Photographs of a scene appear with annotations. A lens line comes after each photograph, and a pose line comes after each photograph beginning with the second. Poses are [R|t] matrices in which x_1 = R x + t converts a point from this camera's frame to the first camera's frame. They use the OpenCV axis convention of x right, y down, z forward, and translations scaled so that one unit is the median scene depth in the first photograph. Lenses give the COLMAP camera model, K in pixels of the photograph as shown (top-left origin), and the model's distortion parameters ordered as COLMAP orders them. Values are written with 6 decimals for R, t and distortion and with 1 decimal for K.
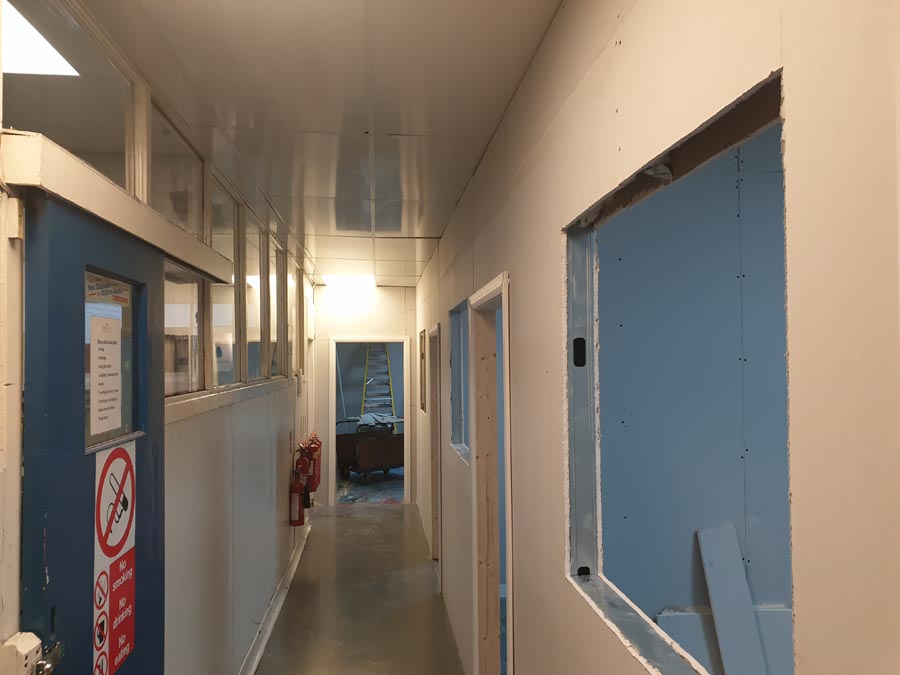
lens RADIAL K [[688.5, 0, 450.0], [0, 688.5, 337.5], [0, 0, 1]] dist [-0.025836, -0.002324]
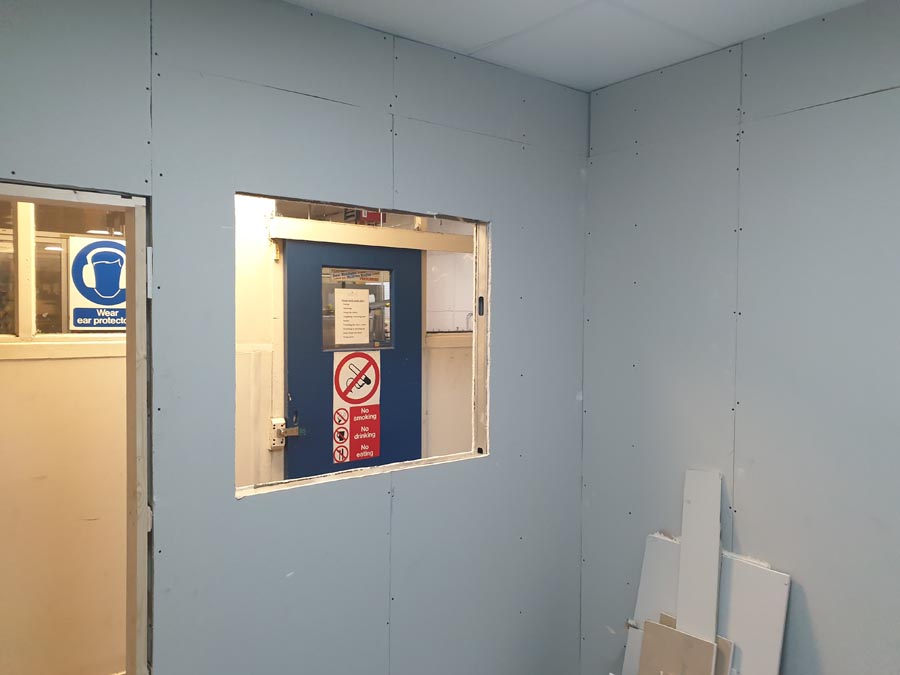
lens RADIAL K [[688.5, 0, 450.0], [0, 688.5, 337.5], [0, 0, 1]] dist [-0.025836, -0.002324]
pose [[0.533002, 0.040931, -0.845124, 1.414017], [0.020668, 0.997901, 0.061365, -0.003479], [0.845862, -0.050174, 0.531037, 0.144591]]
